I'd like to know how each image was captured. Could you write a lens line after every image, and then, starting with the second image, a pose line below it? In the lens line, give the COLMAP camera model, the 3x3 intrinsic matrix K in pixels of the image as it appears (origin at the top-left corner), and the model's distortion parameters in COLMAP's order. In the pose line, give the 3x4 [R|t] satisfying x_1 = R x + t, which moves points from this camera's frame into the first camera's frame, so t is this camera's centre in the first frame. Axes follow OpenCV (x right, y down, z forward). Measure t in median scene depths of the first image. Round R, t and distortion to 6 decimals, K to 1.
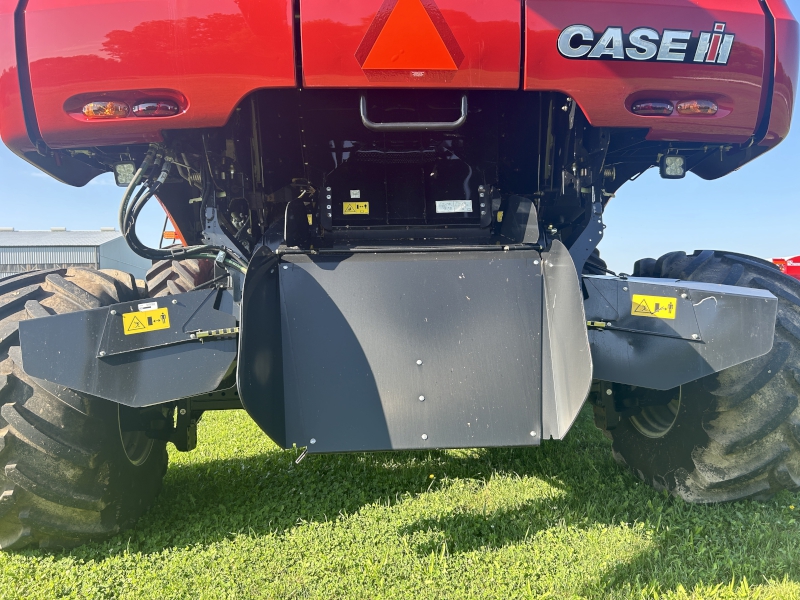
lens RADIAL K [[610.6, 0, 409.0], [0, 610.6, 302.2], [0, 0, 1]] dist [0.027468, -0.004416]
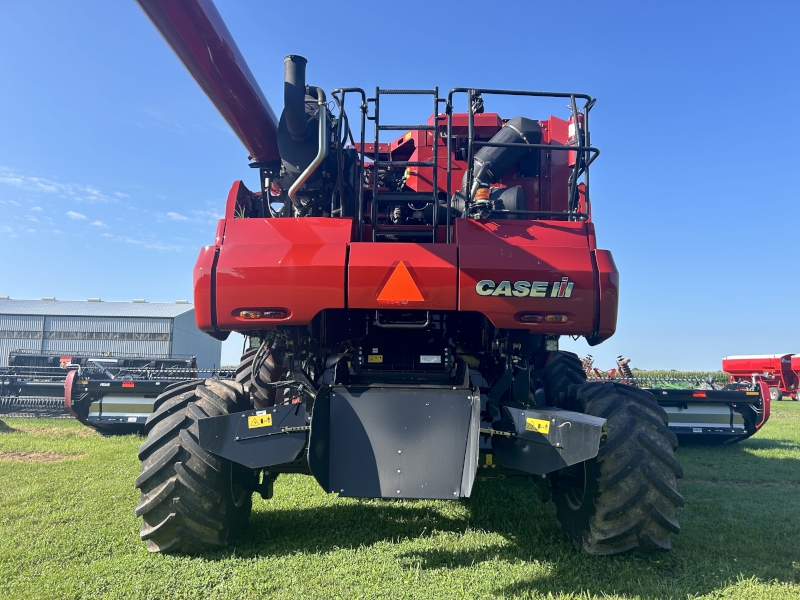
lens RADIAL K [[601.0, 0, 397.3], [0, 601.0, 296.1], [0, 0, 1]] dist [0.079108, -0.120289]
pose [[0.994135, 0.025247, -0.105157, 0.146509], [-0.038819, 0.990872, -0.129097, -0.104248], [0.100938, 0.132422, 0.986041, -0.695918]]
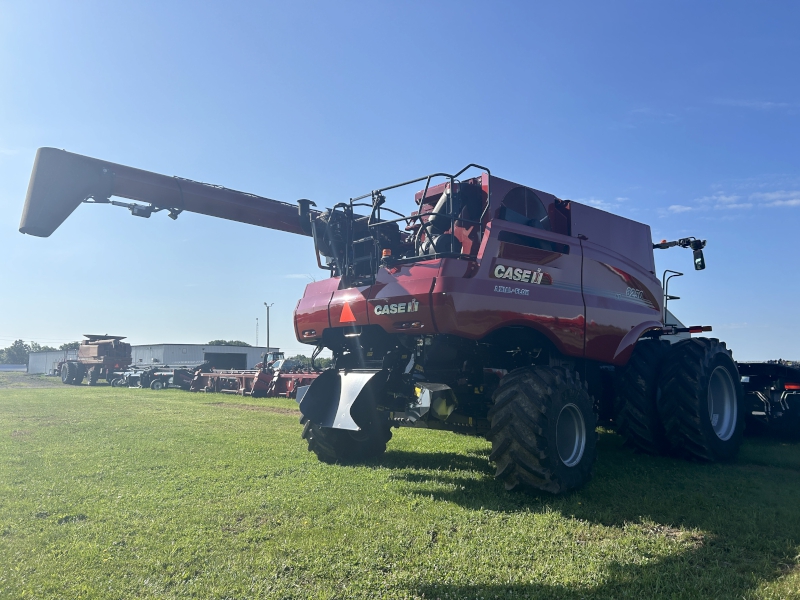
lens RADIAL K [[610.6, 0, 409.0], [0, 610.6, 302.2], [0, 0, 1]] dist [0.027468, -0.004416]
pose [[0.614119, -0.063090, -0.786687, 2.226317], [-0.014228, 0.995753, -0.090964, -0.128614], [0.789085, 0.067056, 0.610613, -0.658087]]
